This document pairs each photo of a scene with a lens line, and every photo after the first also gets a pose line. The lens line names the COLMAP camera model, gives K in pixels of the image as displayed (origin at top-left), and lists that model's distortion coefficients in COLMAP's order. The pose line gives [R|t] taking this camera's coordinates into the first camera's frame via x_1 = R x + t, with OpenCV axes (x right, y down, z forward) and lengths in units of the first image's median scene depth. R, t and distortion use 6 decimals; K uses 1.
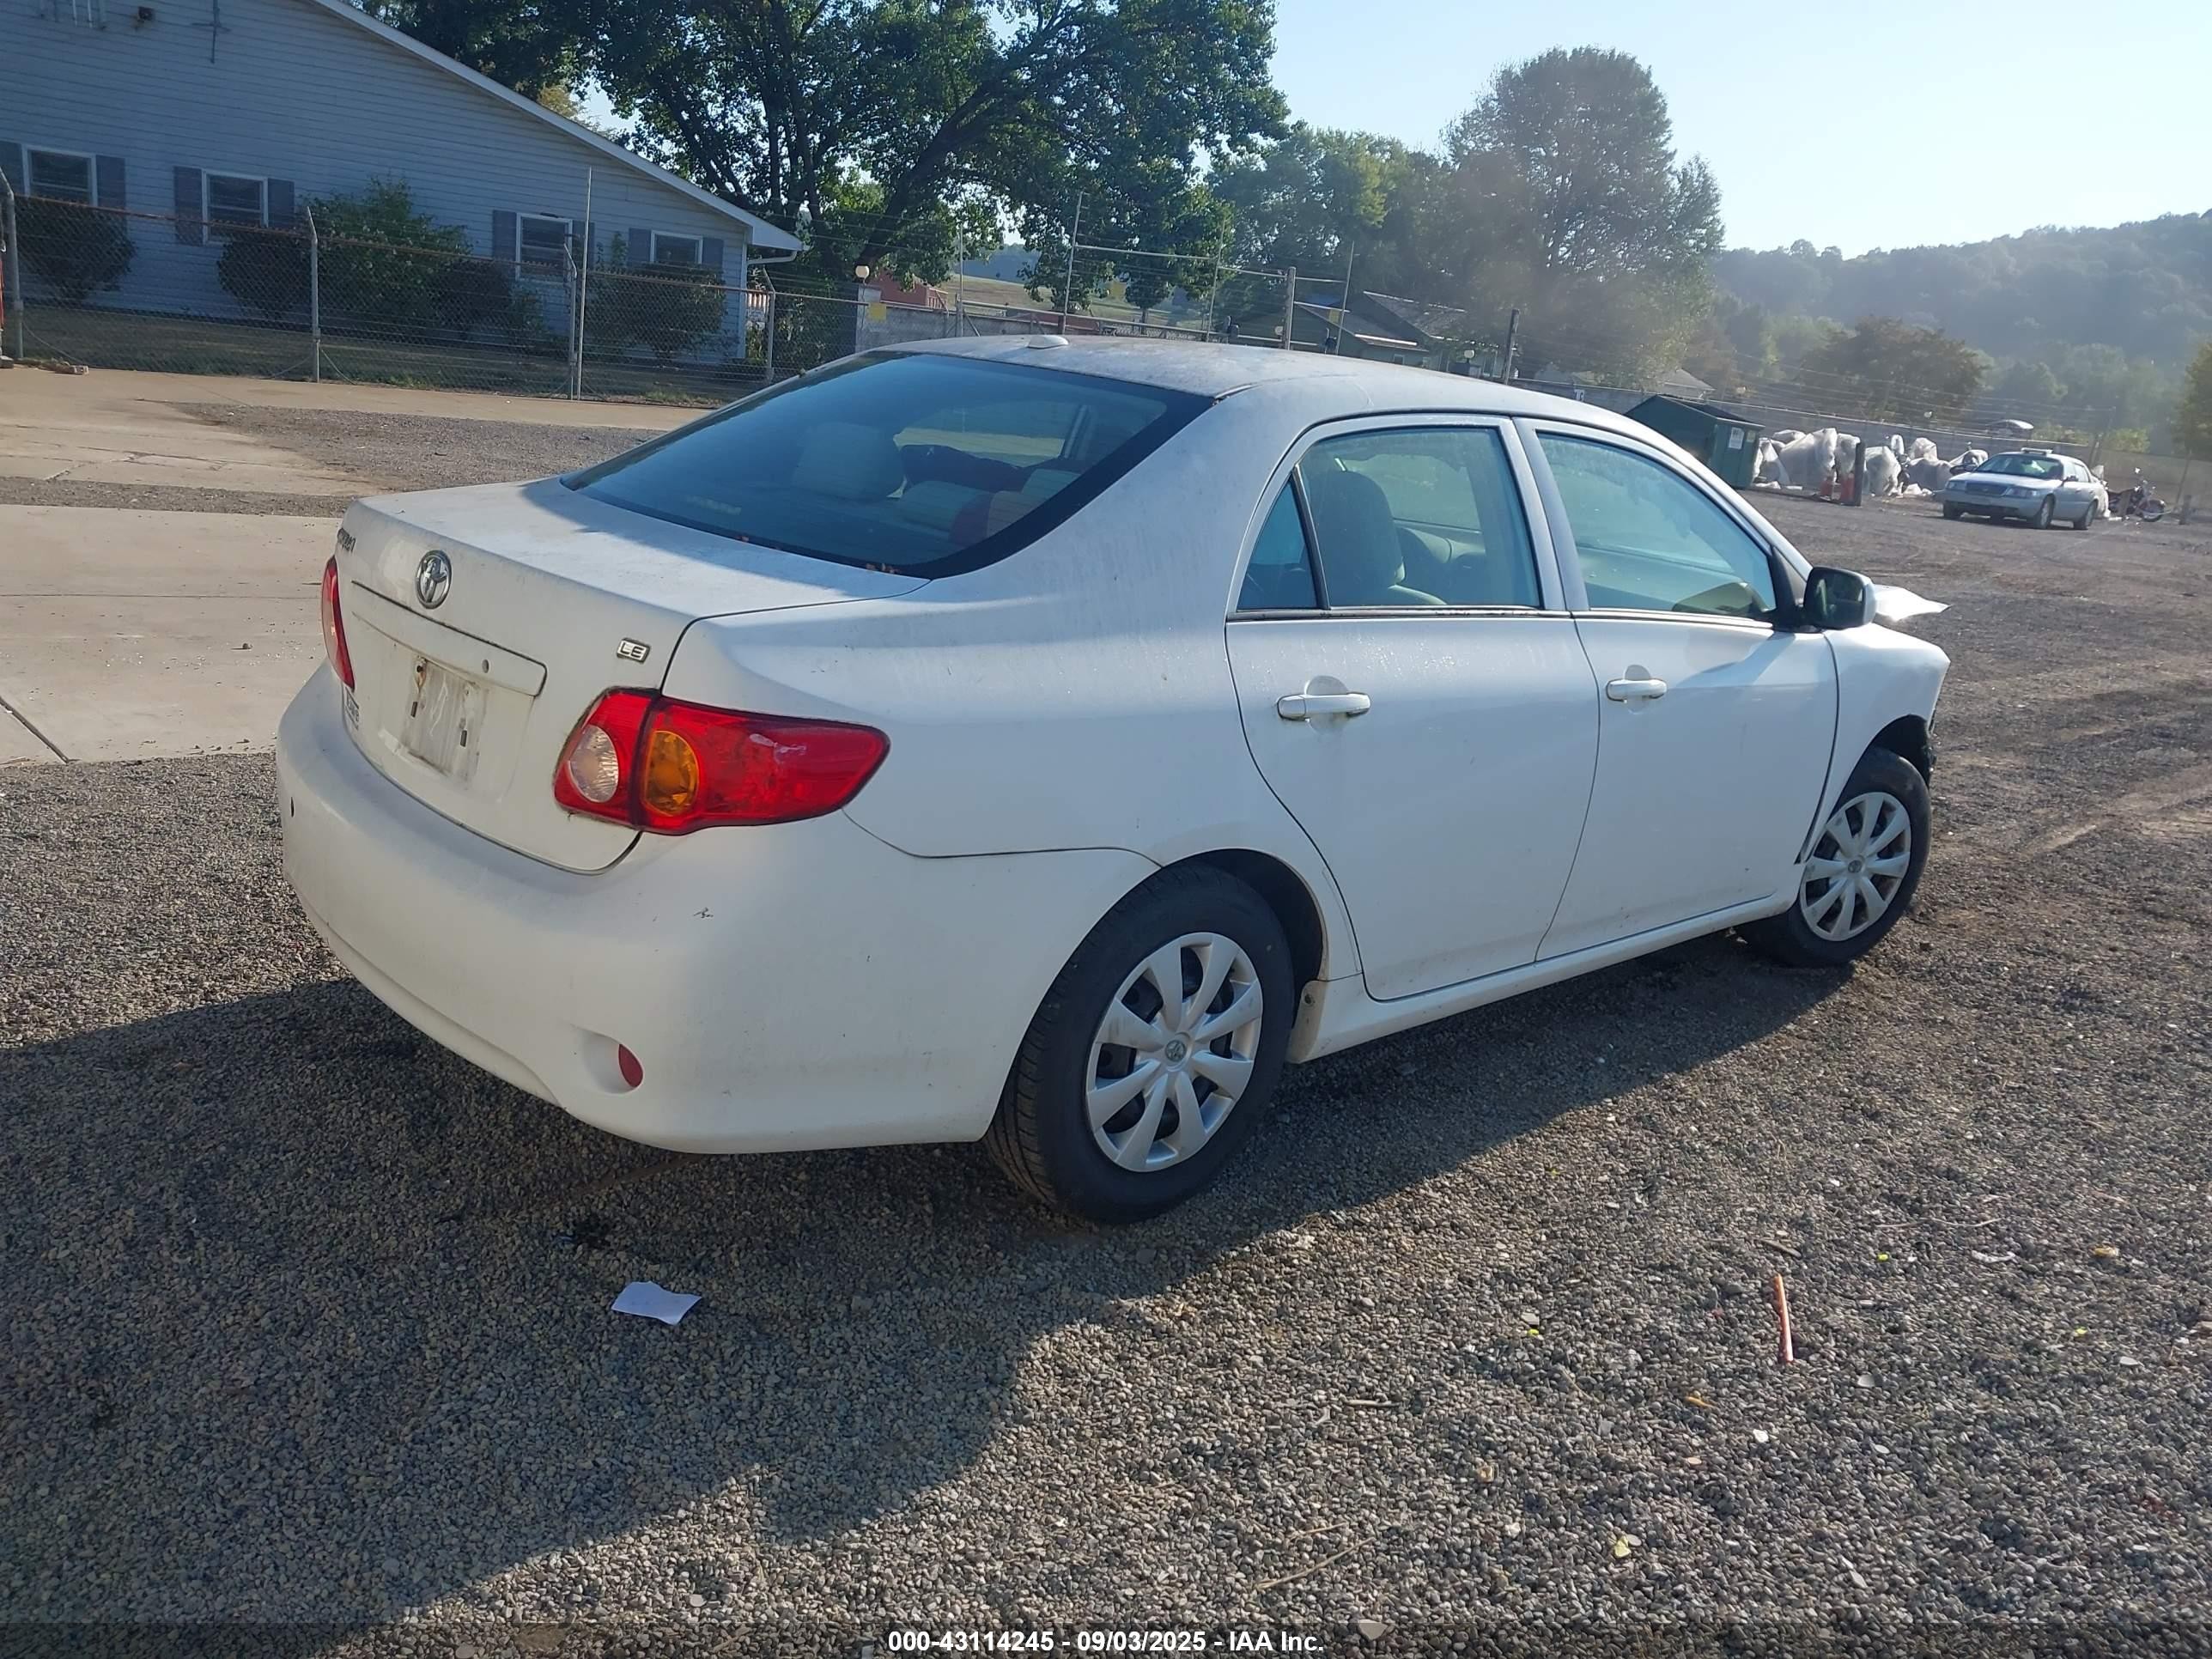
lens RADIAL K [[1724.0, 0, 1117.5], [0, 1724.0, 842.8], [0, 0, 1]] dist [0.024485, -0.023073]
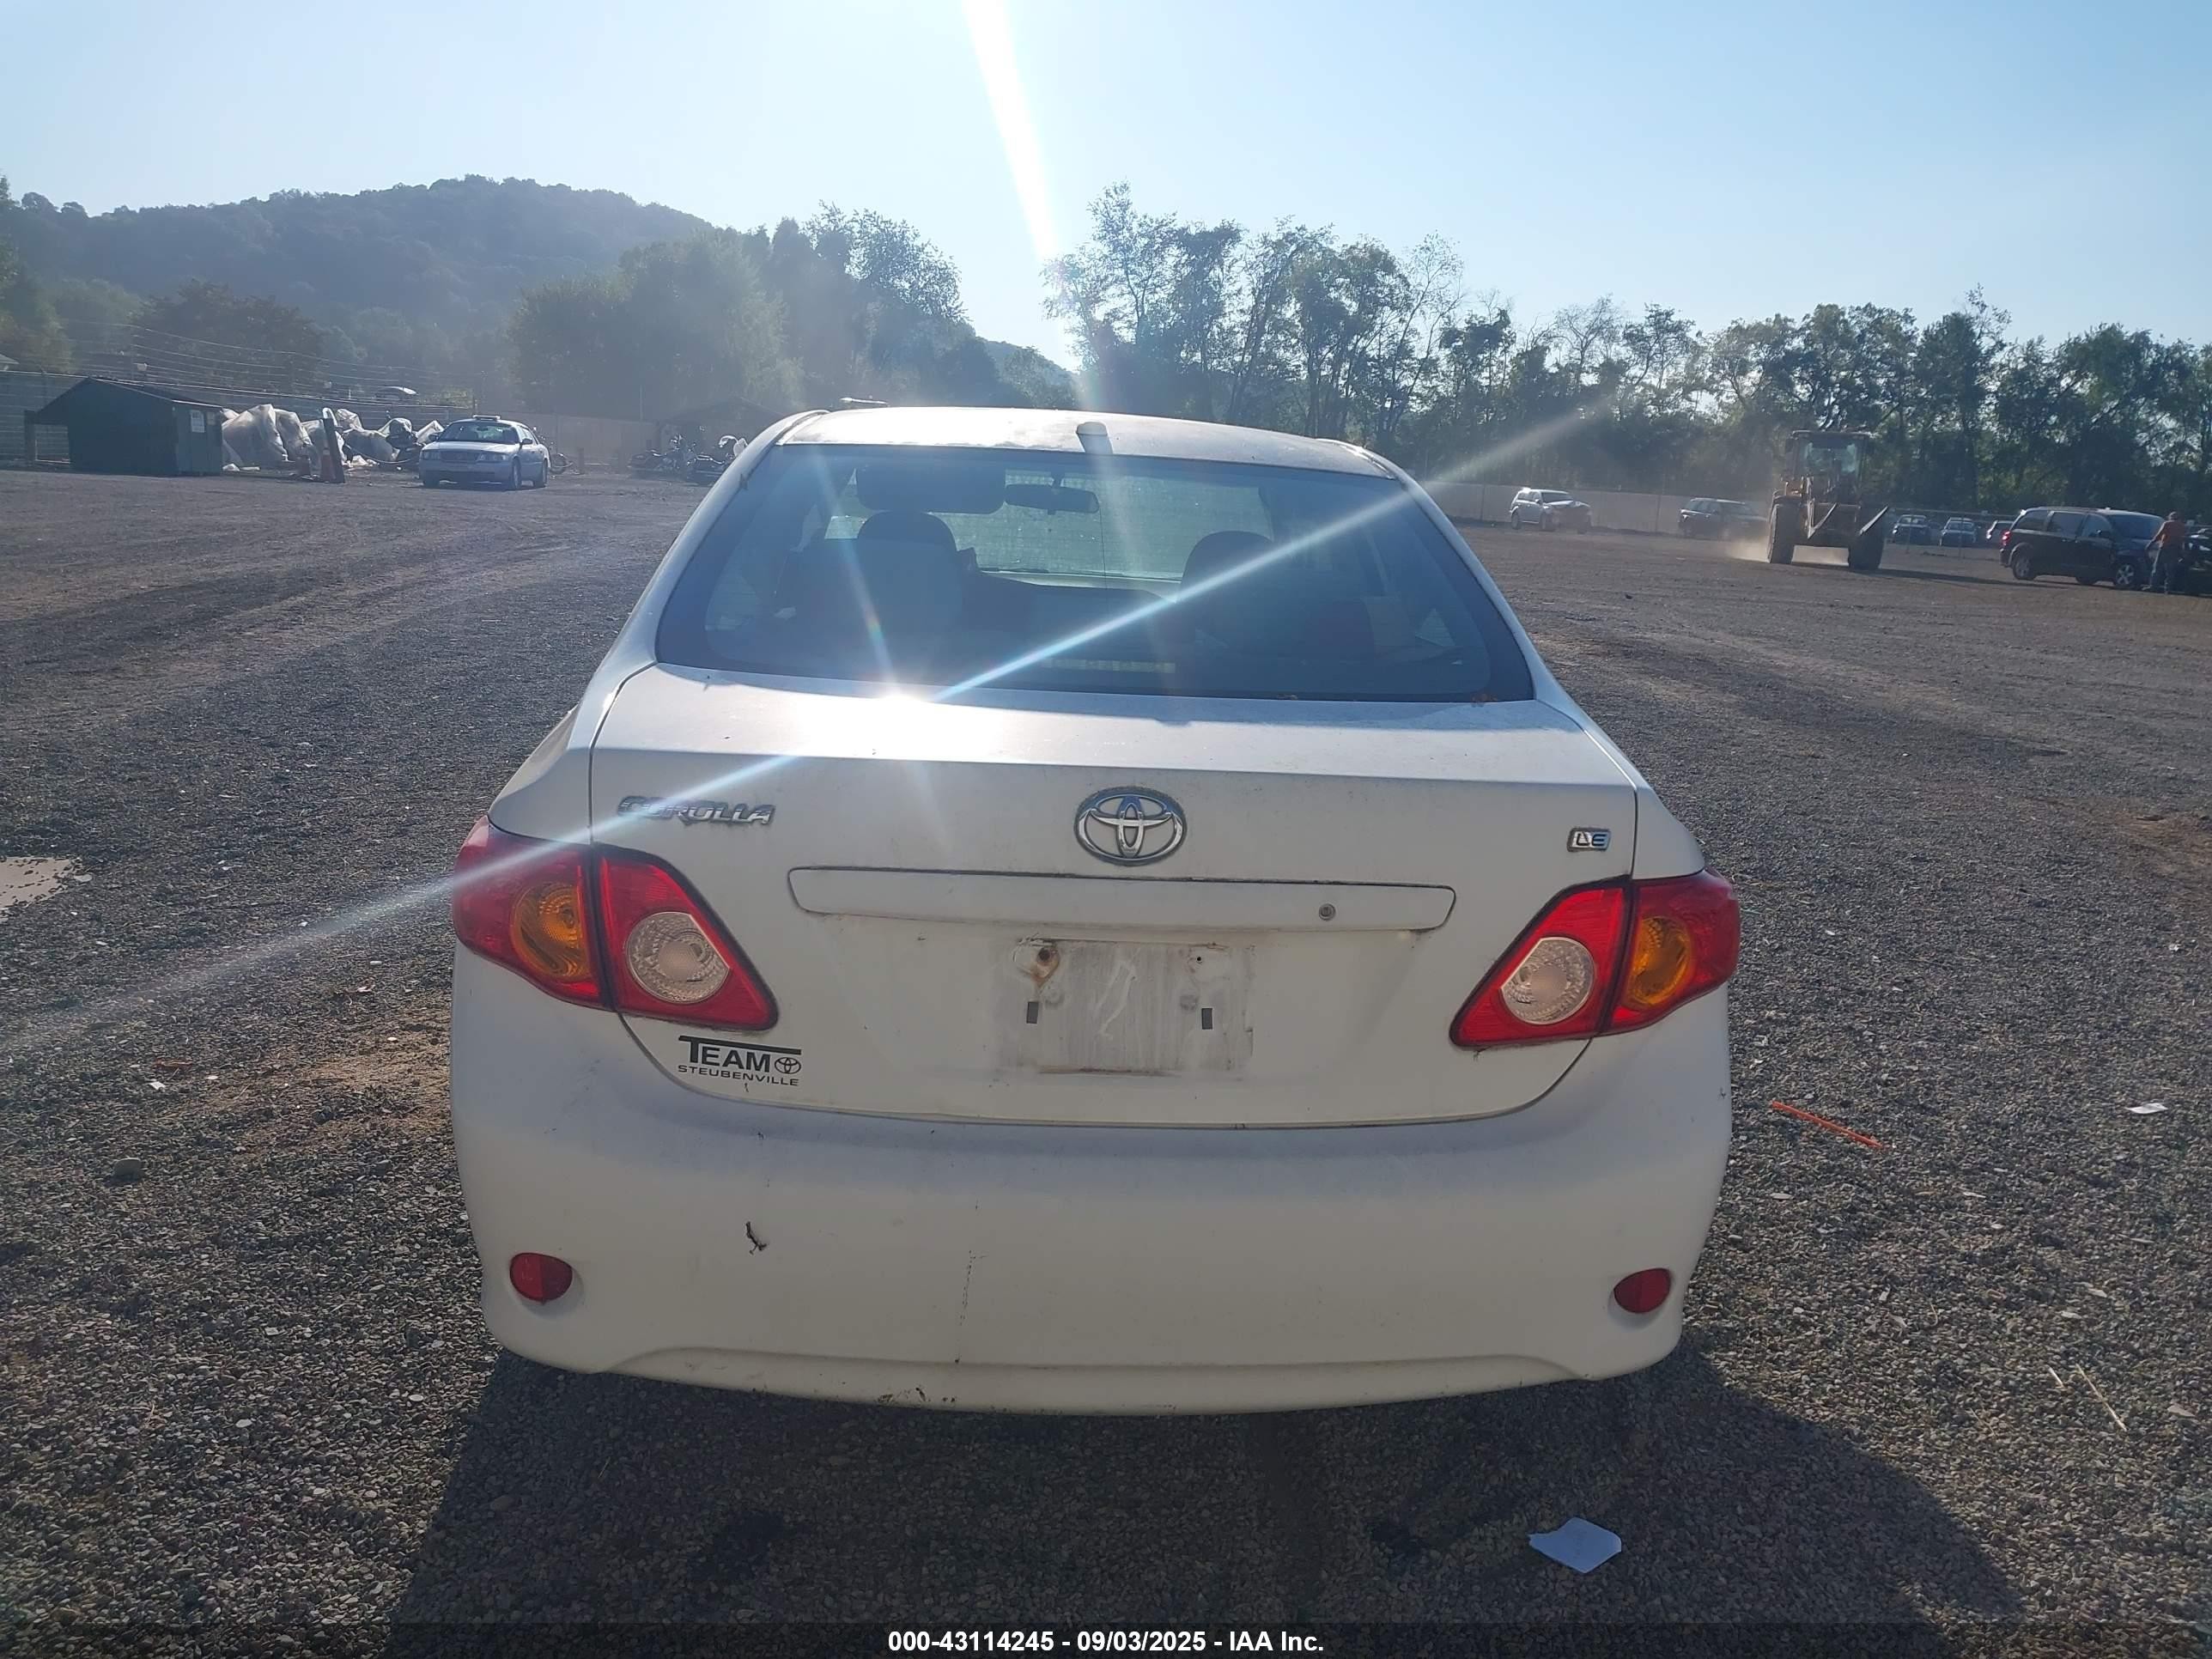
lens RADIAL K [[1724.0, 0, 1101.7], [0, 1724.0, 822.6], [0, 0, 1]] dist [0.024485, -0.023073]
pose [[0.620415, -0.231750, 0.749251, -0.133325], [0.223873, 0.967927, 0.114011, -0.033760], [-0.751642, 0.097003, 0.652399, 0.074589]]
